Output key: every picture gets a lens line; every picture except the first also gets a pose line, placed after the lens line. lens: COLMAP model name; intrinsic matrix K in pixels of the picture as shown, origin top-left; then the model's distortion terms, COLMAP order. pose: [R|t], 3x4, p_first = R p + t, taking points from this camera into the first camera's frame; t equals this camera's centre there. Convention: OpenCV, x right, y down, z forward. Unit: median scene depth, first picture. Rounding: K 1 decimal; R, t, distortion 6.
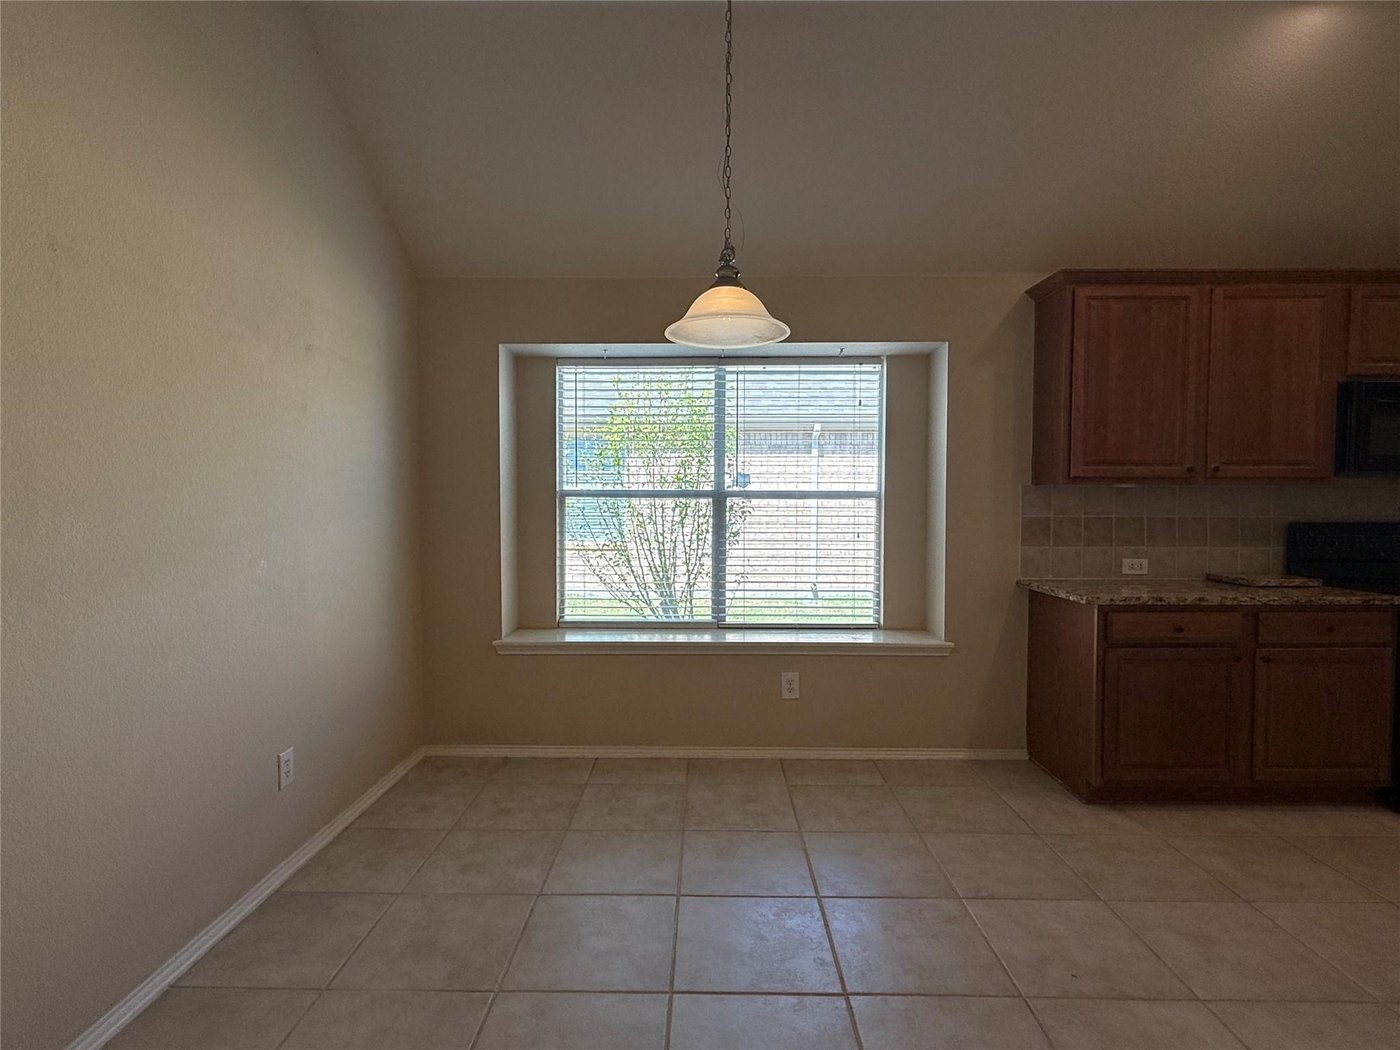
lens RADIAL K [[703.4, 0, 693.1], [0, 703.4, 525.7], [0, 0, 1]] dist [-0.005979, -0.001628]
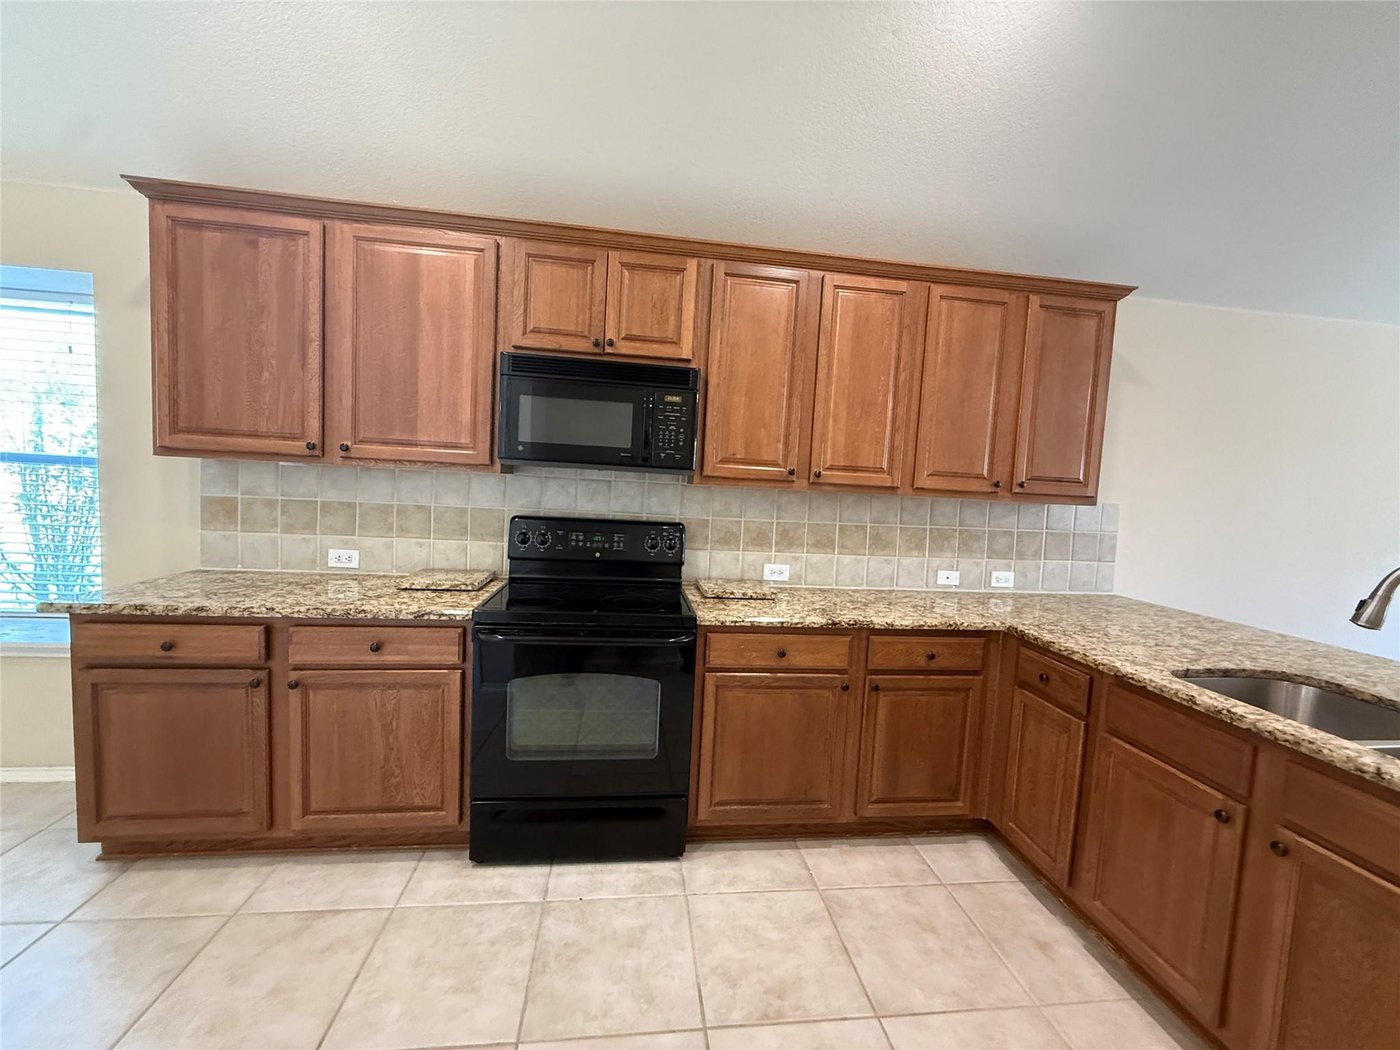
lens RADIAL K [[558.8, 0, 695.1], [0, 558.8, 522.5], [0, 0, 1]] dist [0.000969, 0.000285]
pose [[0.986775, 0.042076, 0.156537, 1.027194], [-0.047496, 0.998389, 0.031045, -0.031308], [-0.154979, -0.038069, 0.987184, 0.269267]]
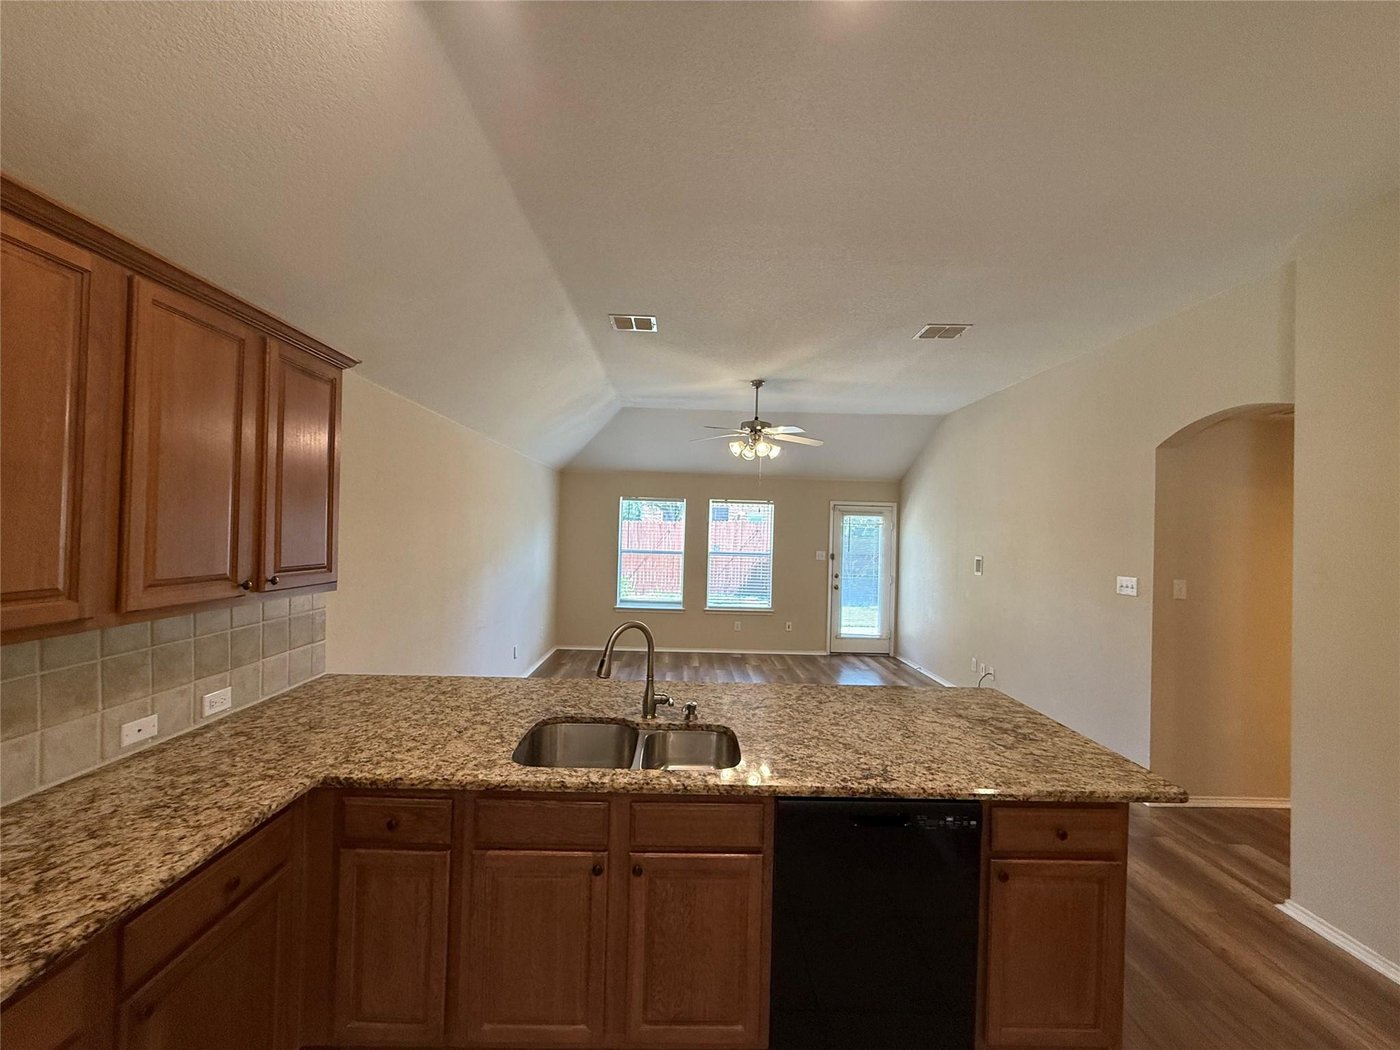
lens RADIAL K [[558.8, 0, 696.5], [0, 558.8, 525.1], [0, 0, 1]] dist [0.000969, 0.000285]
pose [[-0.054311, 0.011047, 0.998463, 0.970317], [0.013454, 0.999856, -0.010330, -0.126578], [-0.998433, 0.012872, -0.054451, 0.539628]]
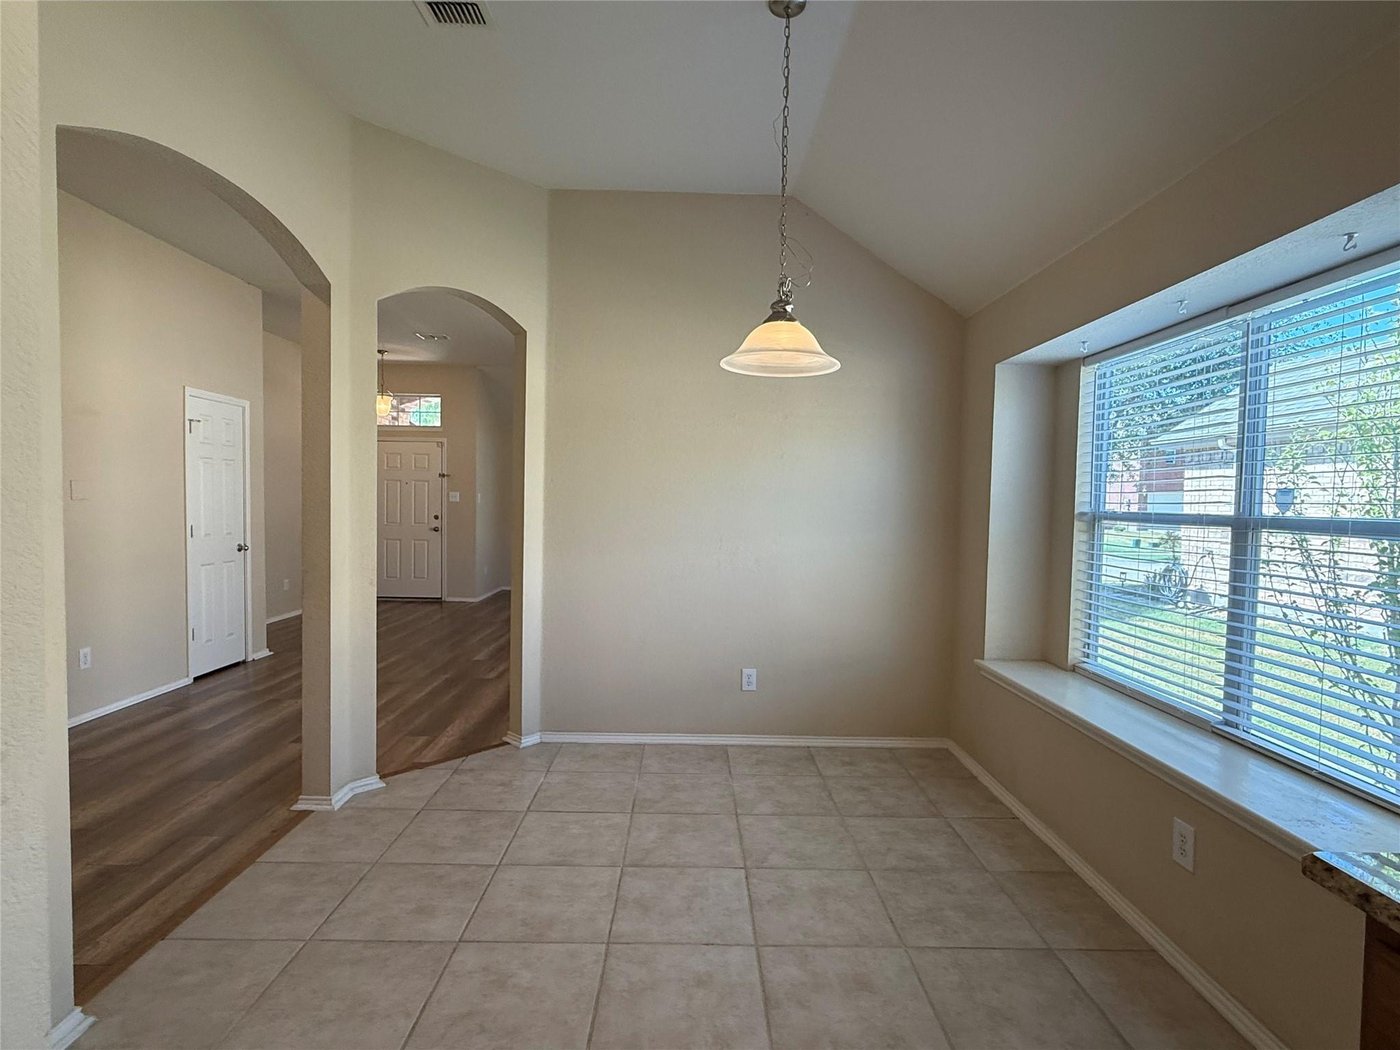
lens RADIAL K [[703.4, 0, 700.5], [0, 703.4, 526.0], [0, 0, 1]] dist [-0.005979, -0.001628]
pose [[0.041311, 0.038221, -0.998415, 0.781488], [-0.055172, 0.997831, 0.035916, -0.045965], [0.997622, 0.053601, 0.043330, 0.608082]]
